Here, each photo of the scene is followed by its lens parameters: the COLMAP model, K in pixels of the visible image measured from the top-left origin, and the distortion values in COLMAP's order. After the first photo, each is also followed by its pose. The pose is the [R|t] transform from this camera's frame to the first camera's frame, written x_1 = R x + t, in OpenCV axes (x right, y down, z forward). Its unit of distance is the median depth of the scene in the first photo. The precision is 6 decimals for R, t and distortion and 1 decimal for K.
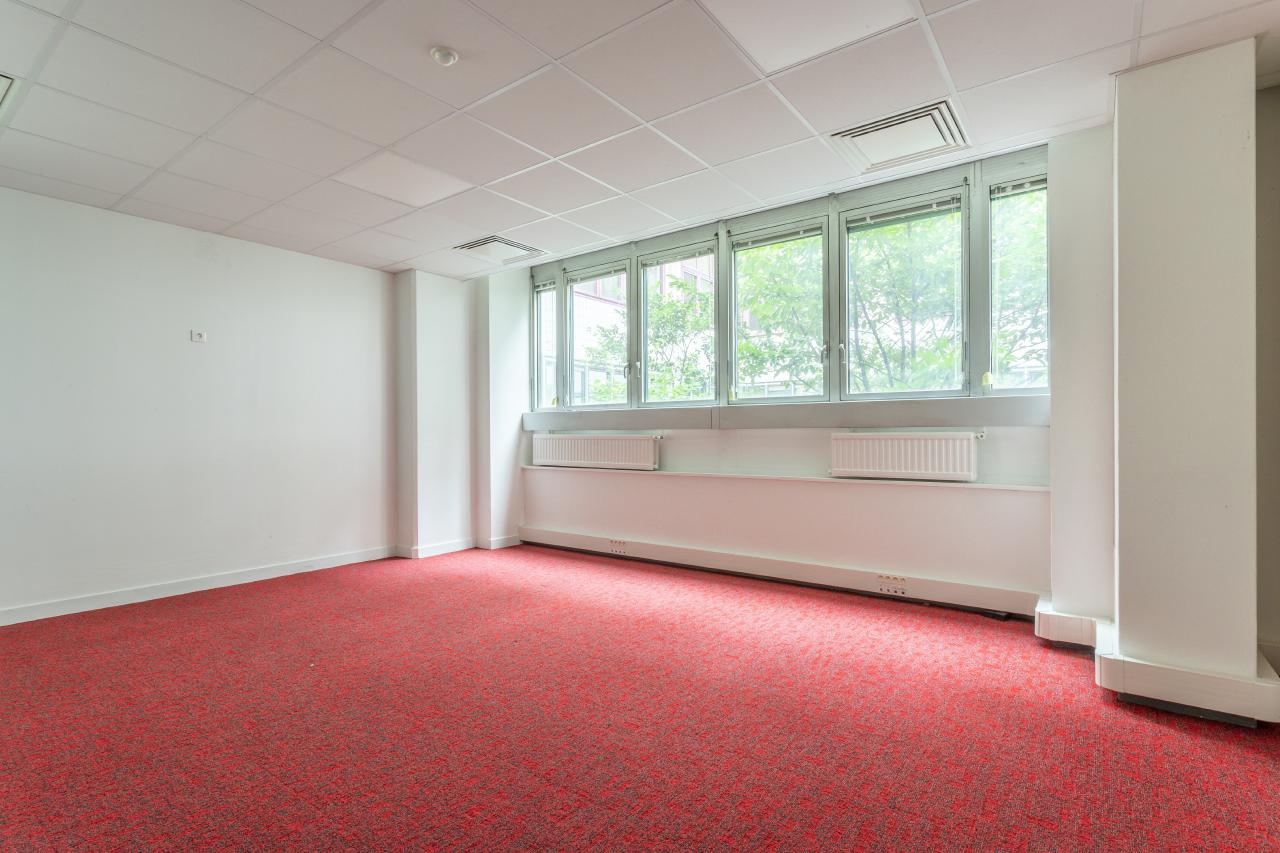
lens RADIAL K [[623.6, 0, 640.2], [0, 623.6, 434.1], [0, 0, 1]] dist [0.039159, 0.000404]
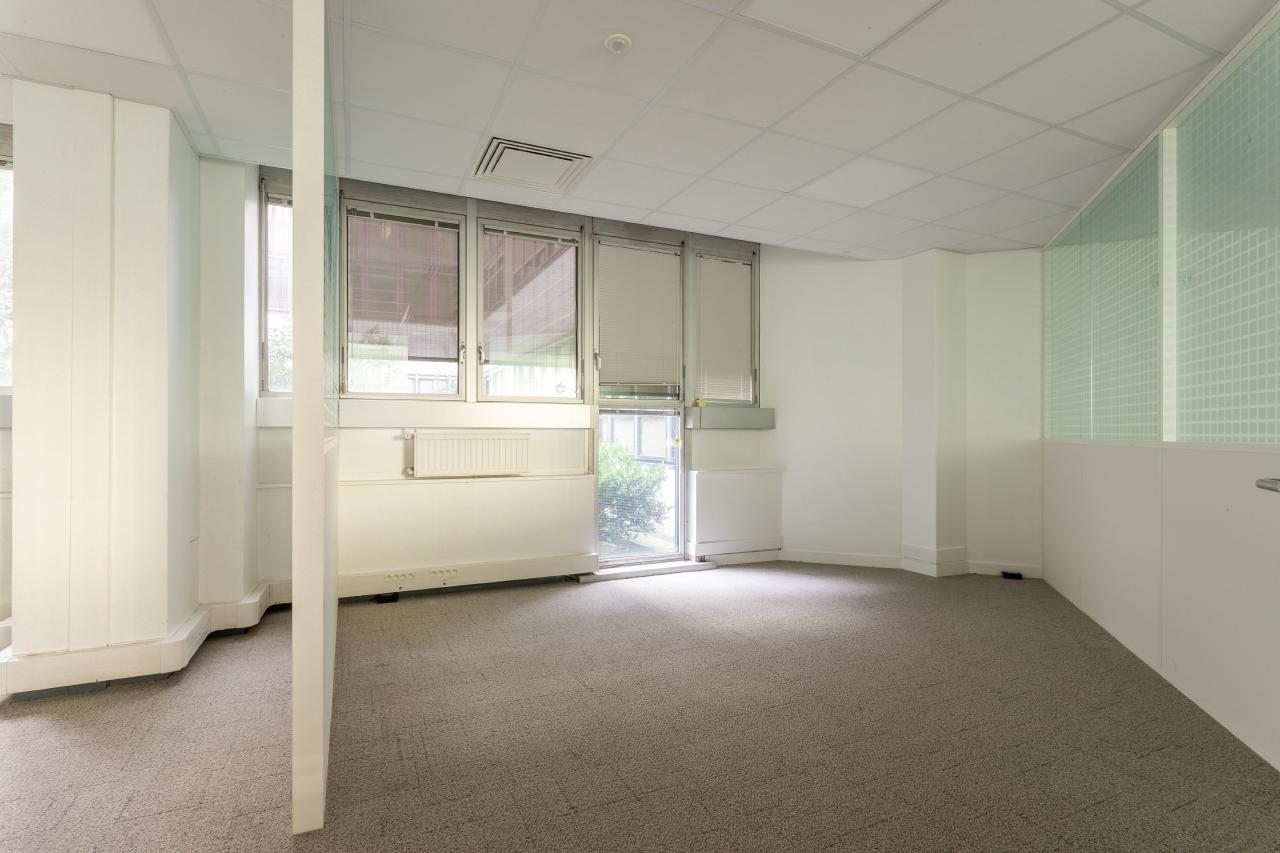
lens RADIAL K [[623.6, 0, 640.2], [0, 623.6, 434.1], [0, 0, 1]] dist [0.039159, 0.000404]
pose [[0.473799, 0.003313, 0.880627, -0.429080], [-0.006450, 0.999979, -0.000292, -0.001685], [-0.880609, -0.005542, 0.473811, 0.256344]]
